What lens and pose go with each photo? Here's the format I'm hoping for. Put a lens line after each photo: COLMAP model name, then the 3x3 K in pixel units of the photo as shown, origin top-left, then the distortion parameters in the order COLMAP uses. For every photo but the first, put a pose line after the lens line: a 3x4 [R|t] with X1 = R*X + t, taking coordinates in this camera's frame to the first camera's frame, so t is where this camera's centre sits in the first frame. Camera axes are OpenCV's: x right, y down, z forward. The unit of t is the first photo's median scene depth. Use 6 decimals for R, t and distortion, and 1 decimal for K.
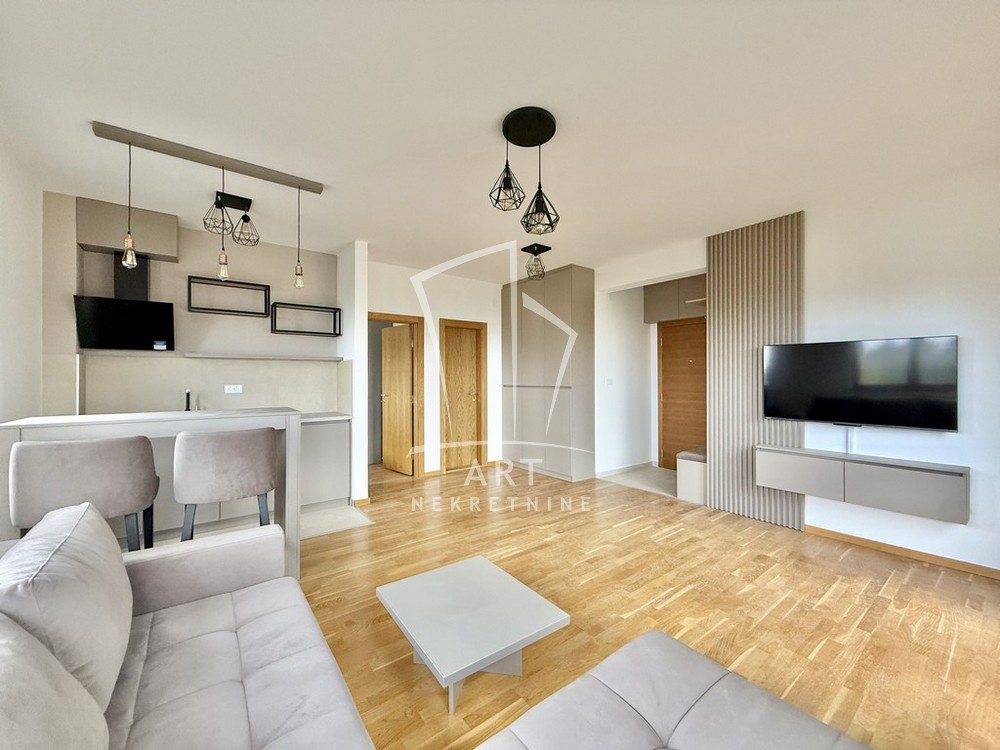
lens RADIAL K [[394.8, 0, 494.8], [0, 394.8, 374.6], [0, 0, 1]] dist [0.000738, -0.004141]
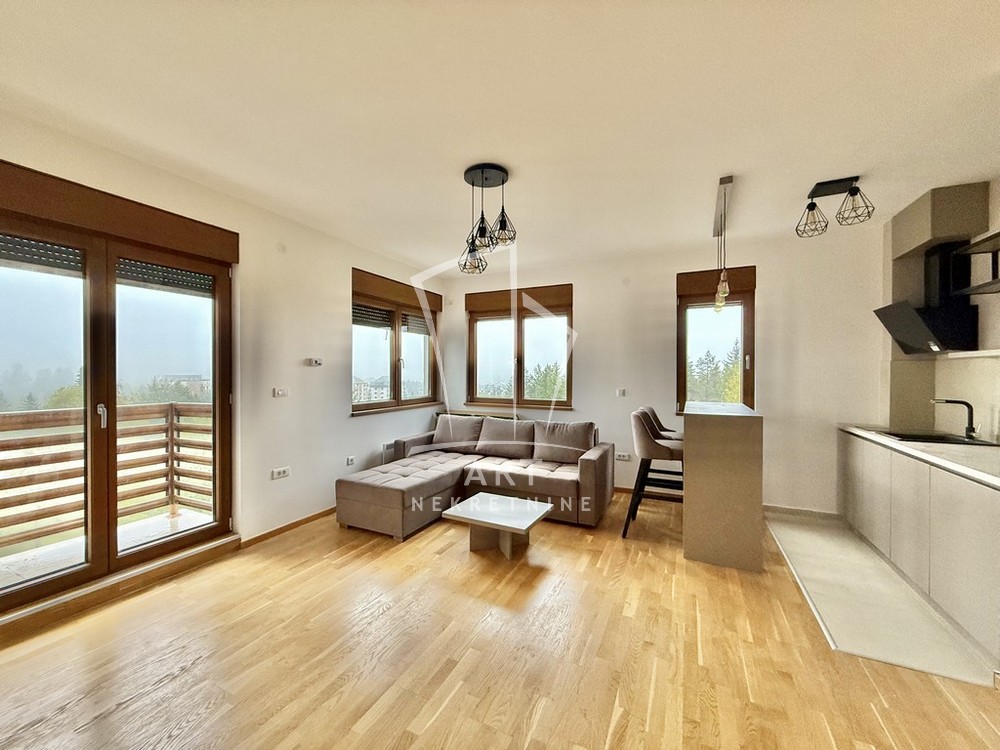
lens RADIAL K [[394.8, 0, 494.8], [0, 394.8, 374.6], [0, 0, 1]] dist [0.000738, -0.004141]
pose [[-0.887878, 0.001579, -0.460075, 0.386148], [0.001319, 0.999999, 0.000887, -0.013217], [0.460076, 0.000181, -0.887879, 1.303381]]
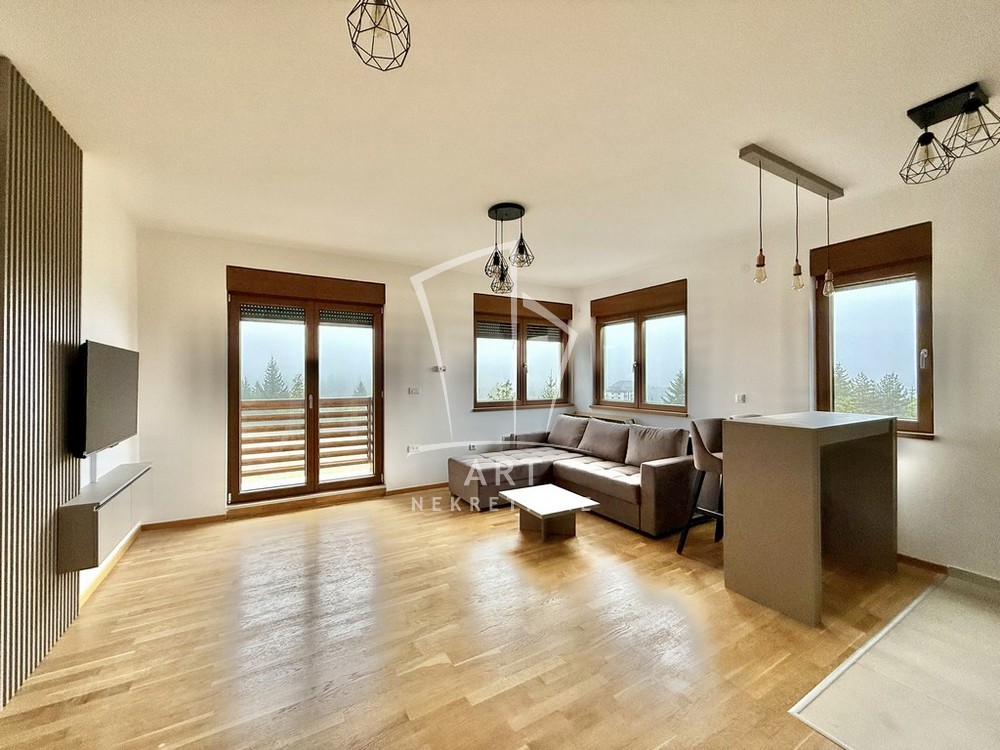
lens RADIAL K [[394.8, 0, 494.8], [0, 394.8, 374.6], [0, 0, 1]] dist [0.000738, -0.004141]
pose [[-0.994057, 0.003732, 0.108801, -0.016752], [0.002300, 0.999909, -0.013288, -0.006292], [-0.108841, -0.012959, -0.993975, 1.525971]]
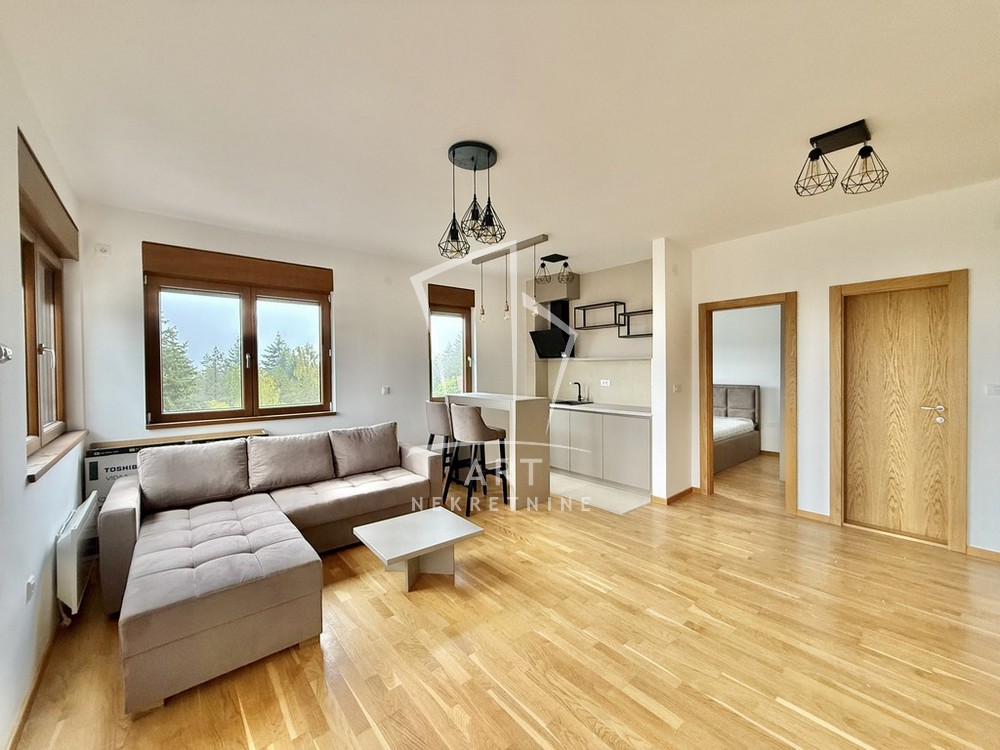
lens RADIAL K [[395.5, 0, 497.4], [0, 395.5, 375.5], [0, 0, 1]] dist [0.000082, 0.000097]
pose [[0.060438, 0.020056, -0.997970, 0.745412], [0.013052, 0.999697, 0.020882, -0.024750], [0.998087, -0.014287, 0.060158, 0.622787]]
